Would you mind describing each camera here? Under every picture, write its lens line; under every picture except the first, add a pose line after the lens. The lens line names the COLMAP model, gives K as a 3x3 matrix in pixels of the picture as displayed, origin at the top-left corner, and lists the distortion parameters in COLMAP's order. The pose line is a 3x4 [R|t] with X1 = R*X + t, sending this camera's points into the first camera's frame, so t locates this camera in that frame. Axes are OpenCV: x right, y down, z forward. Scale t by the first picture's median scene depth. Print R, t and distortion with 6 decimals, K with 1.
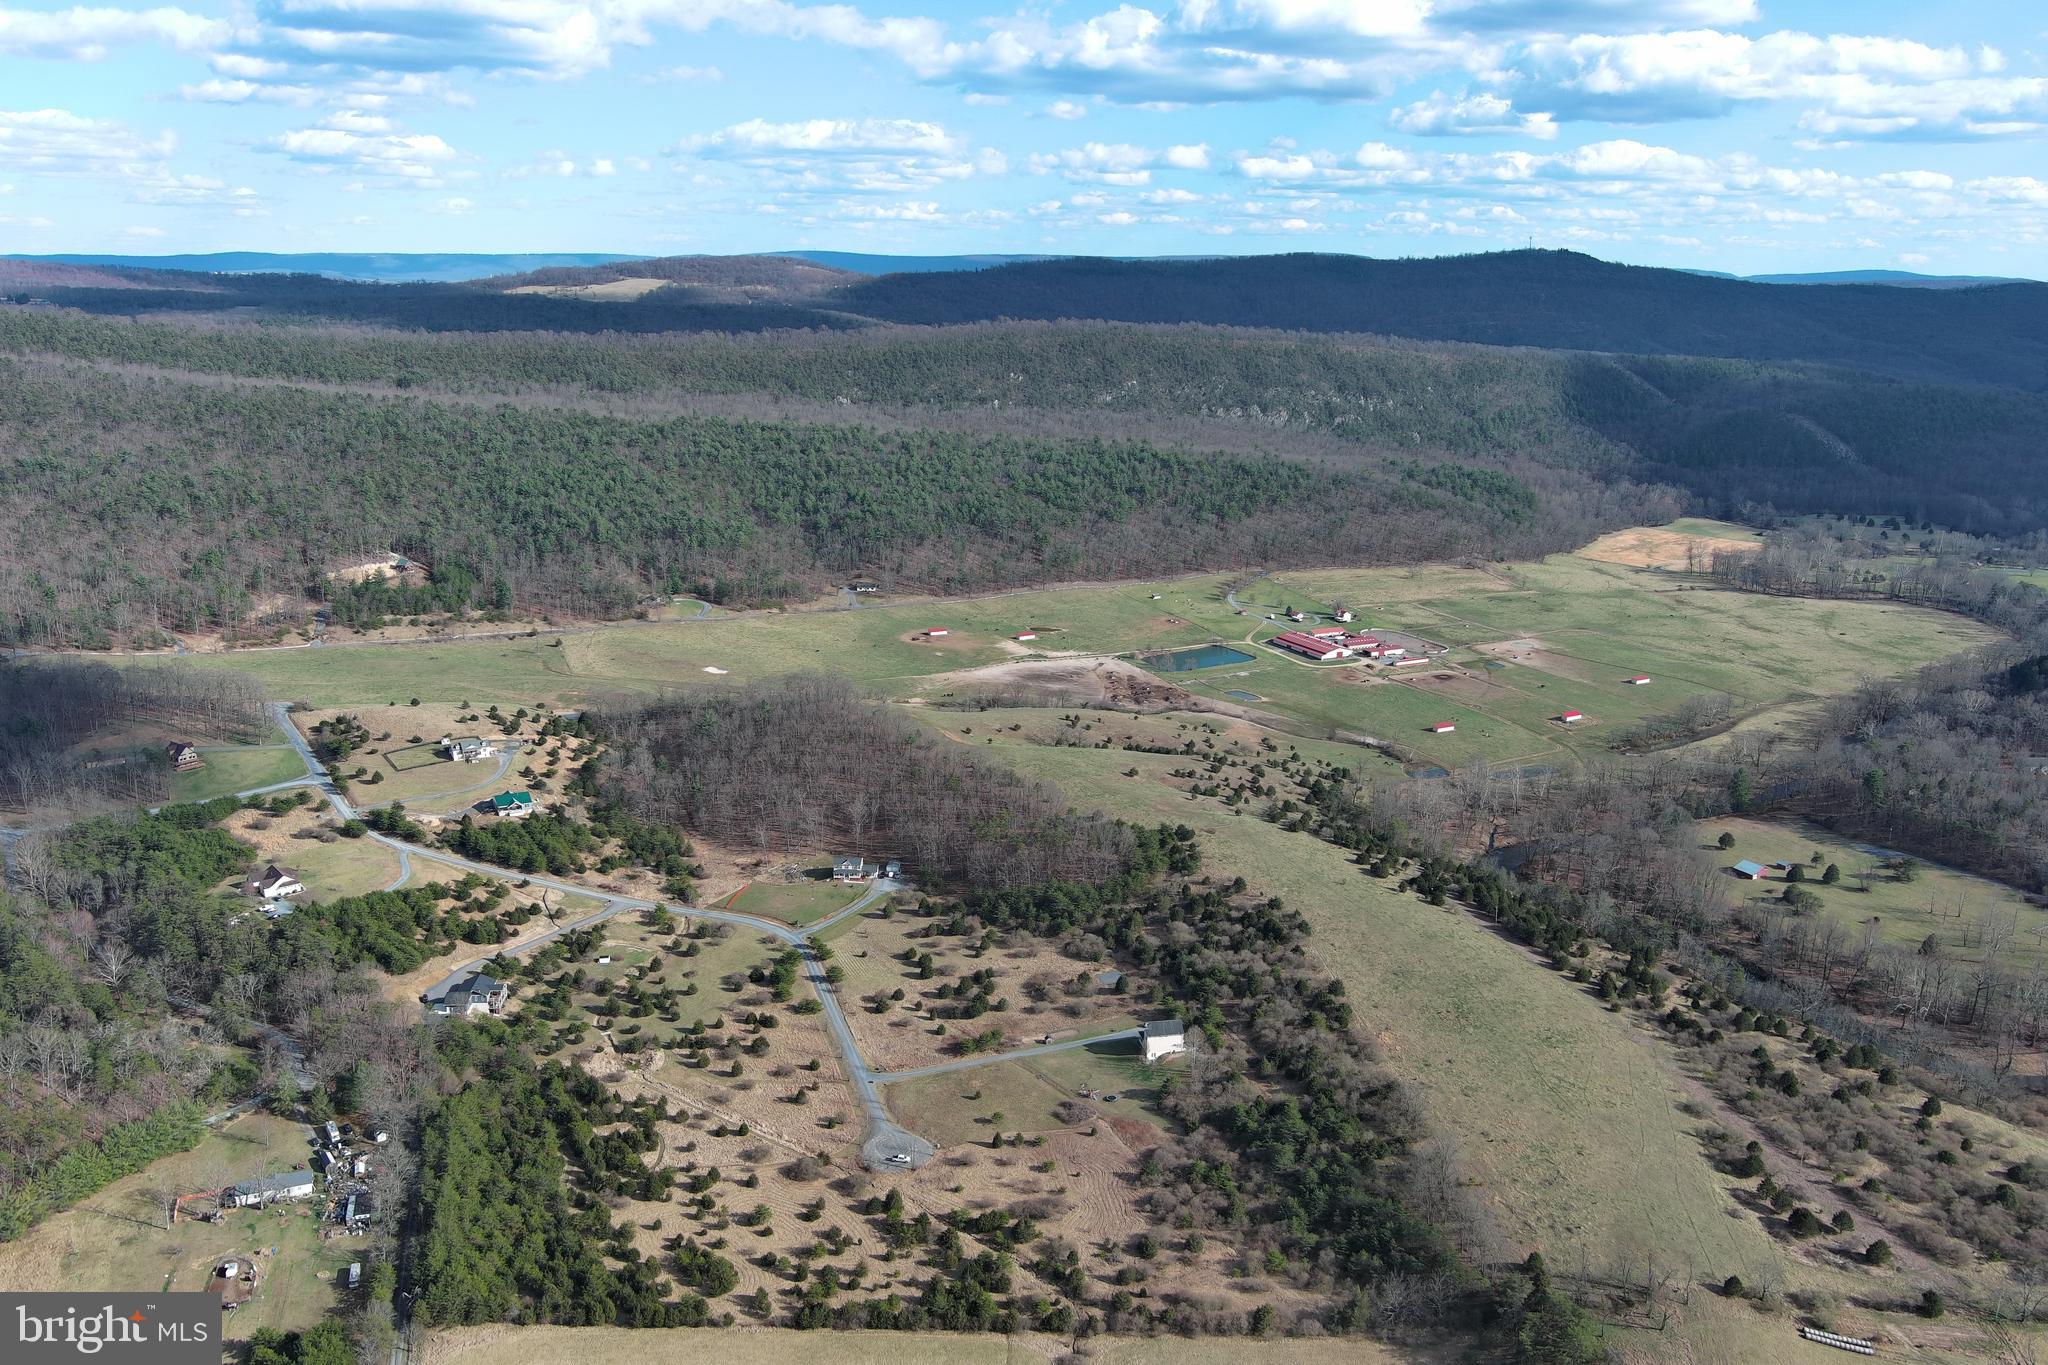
lens RADIAL K [[1578.7, 0, 1022.1], [0, 1578.7, 692.6], [0, 0, 1]] dist [0.042486, -0.062298]
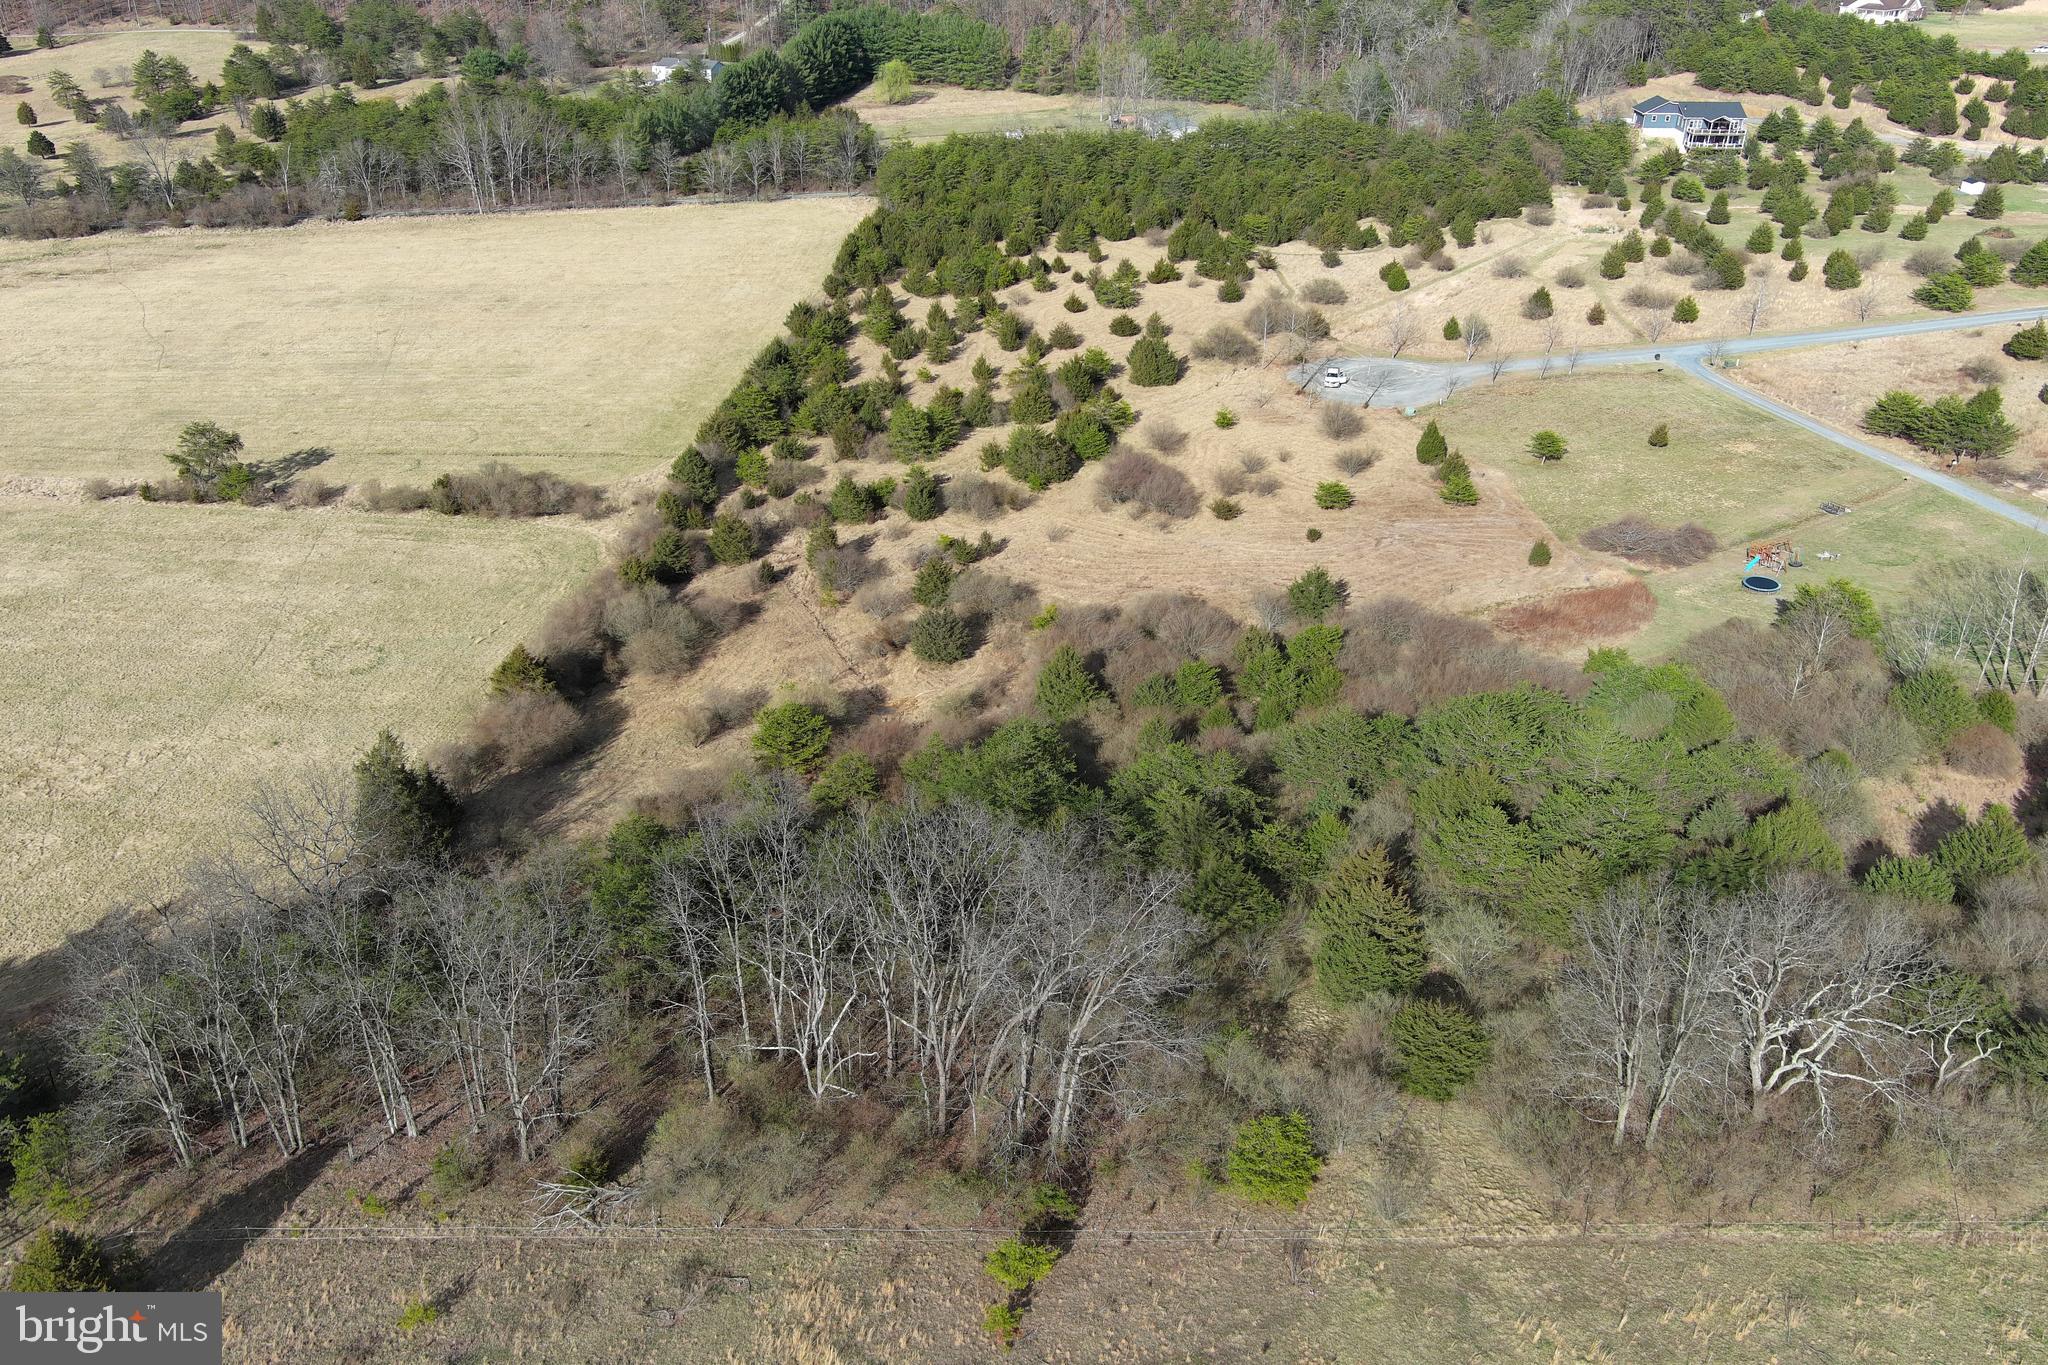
lens RADIAL K [[1578.7, 0, 1022.1], [0, 1578.7, 692.6], [0, 0, 1]] dist [0.042486, -0.062298]
pose [[-0.091997, 0.465208, -0.880408, 0.314240], [-0.263766, 0.841189, 0.472046, 0.155816], [0.960189, 0.275649, 0.045319, 0.789355]]
